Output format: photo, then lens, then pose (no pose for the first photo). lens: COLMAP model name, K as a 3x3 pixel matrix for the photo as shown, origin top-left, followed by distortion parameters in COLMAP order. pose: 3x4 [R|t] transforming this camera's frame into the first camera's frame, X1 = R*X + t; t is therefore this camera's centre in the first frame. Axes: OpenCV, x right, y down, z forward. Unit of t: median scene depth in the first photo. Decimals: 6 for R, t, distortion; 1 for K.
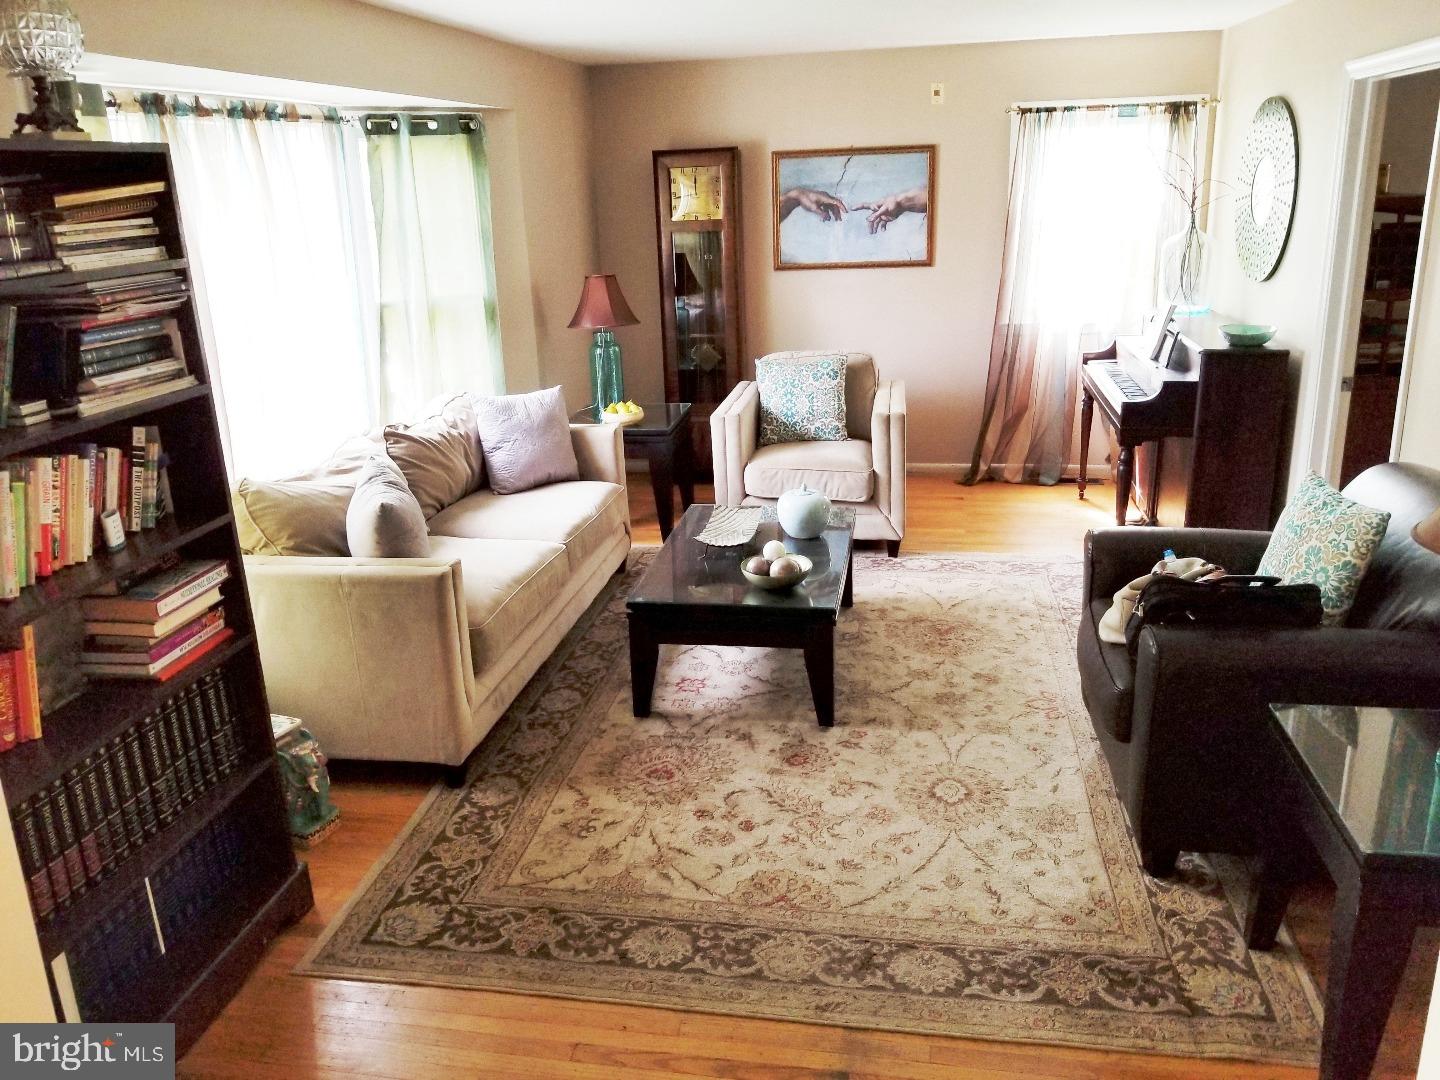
lens RADIAL K [[1136.2, 0, 720.6], [0, 1136.2, 517.4], [0, 0, 1]] dist [0.035297, -0.092765]
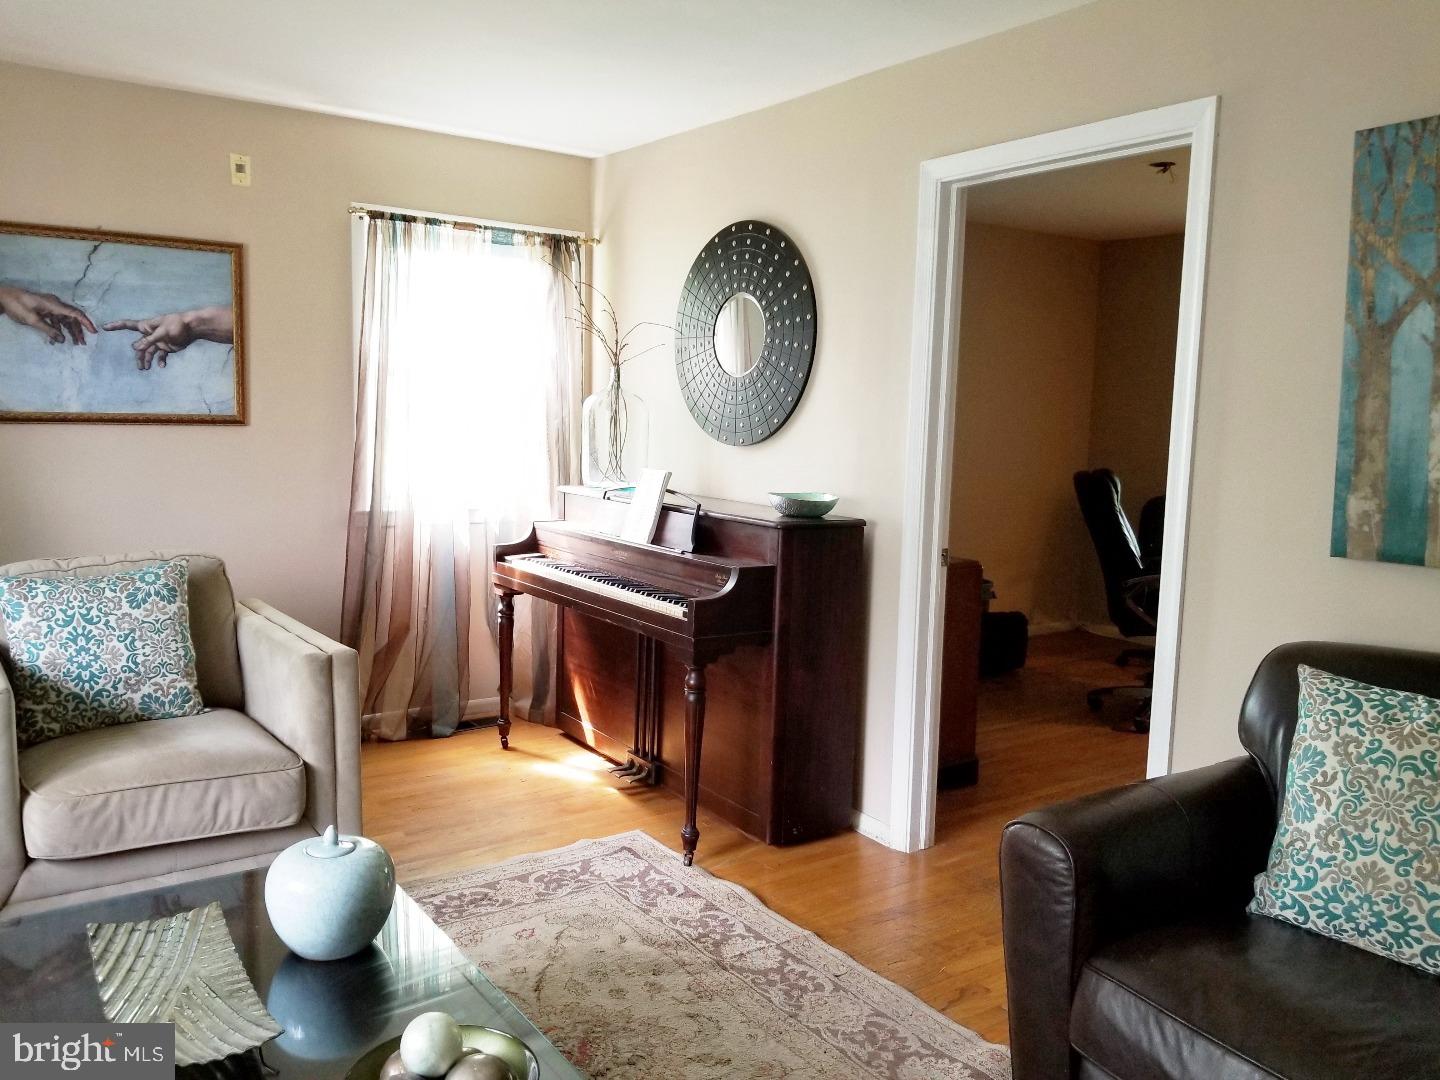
lens RADIAL K [[1119.2, 0, 701.9], [0, 1119.2, 529.8], [0, 0, 1]] dist [0.055918, -0.093932]
pose [[0.707795, -0.022860, 0.706048, -0.099382], [0.151459, 0.981144, -0.120067, -0.053018], [-0.689990, 0.191920, 0.697911, 0.446784]]
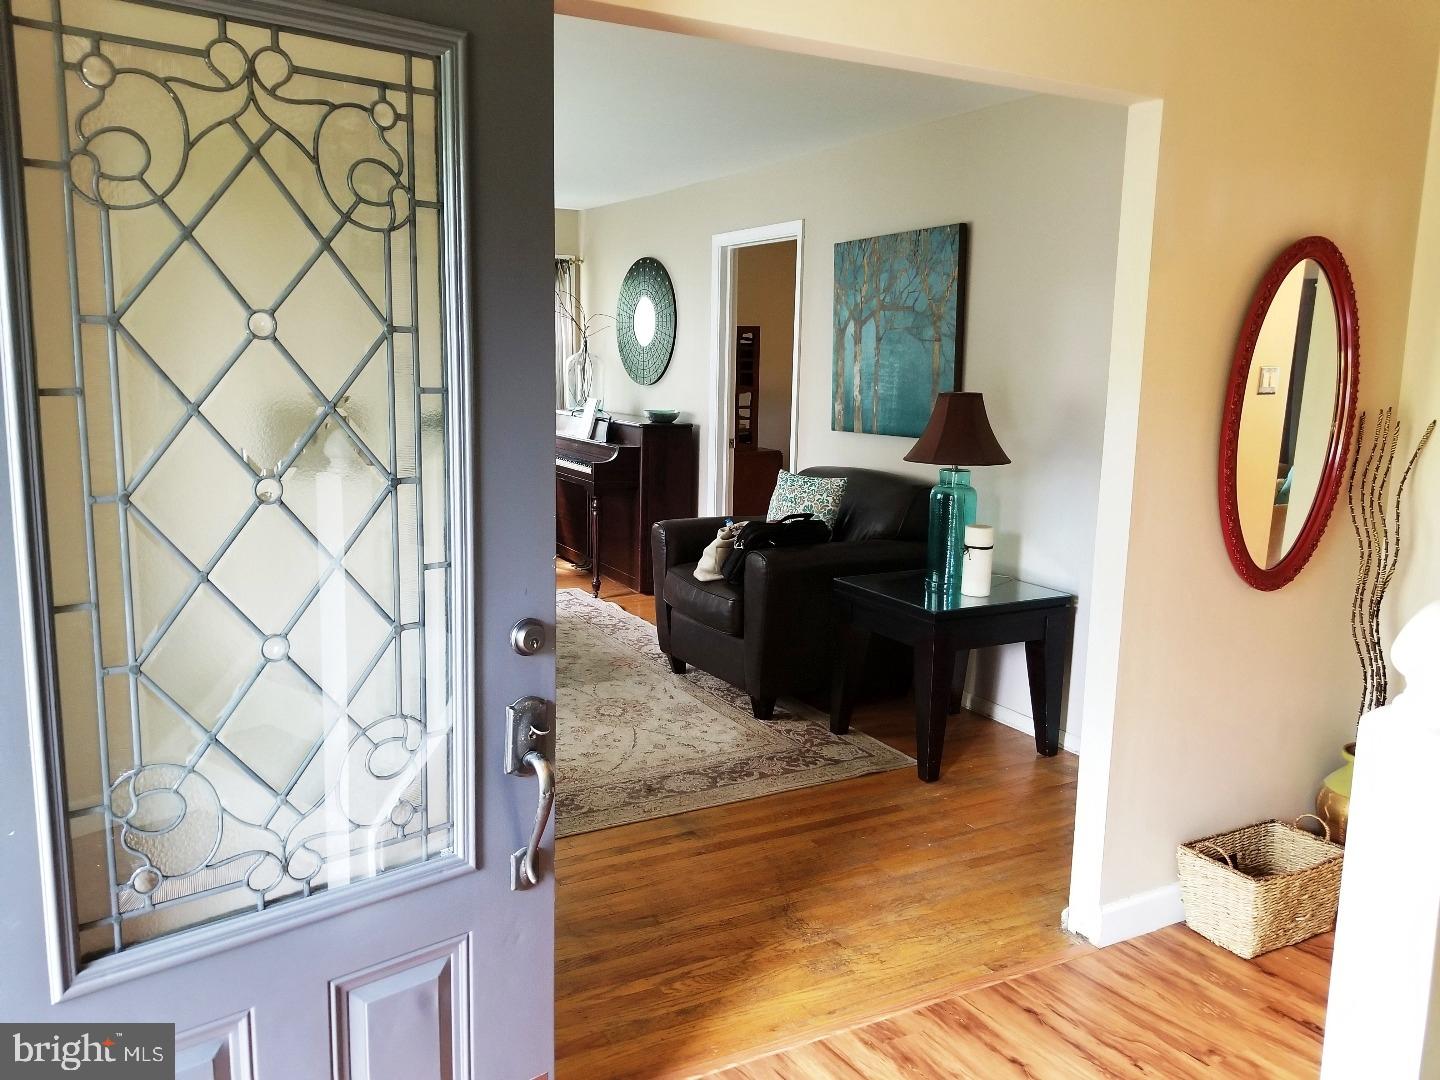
lens RADIAL K [[1119.2, 0, 701.9], [0, 1119.2, 529.8], [0, 0, 1]] dist [0.055918, -0.093932]
pose [[0.784268, -0.058237, 0.617684, -0.322004], [0.140995, 0.986265, -0.086032, 0.094289], [-0.604190, 0.154562, 0.781707, -0.094754]]
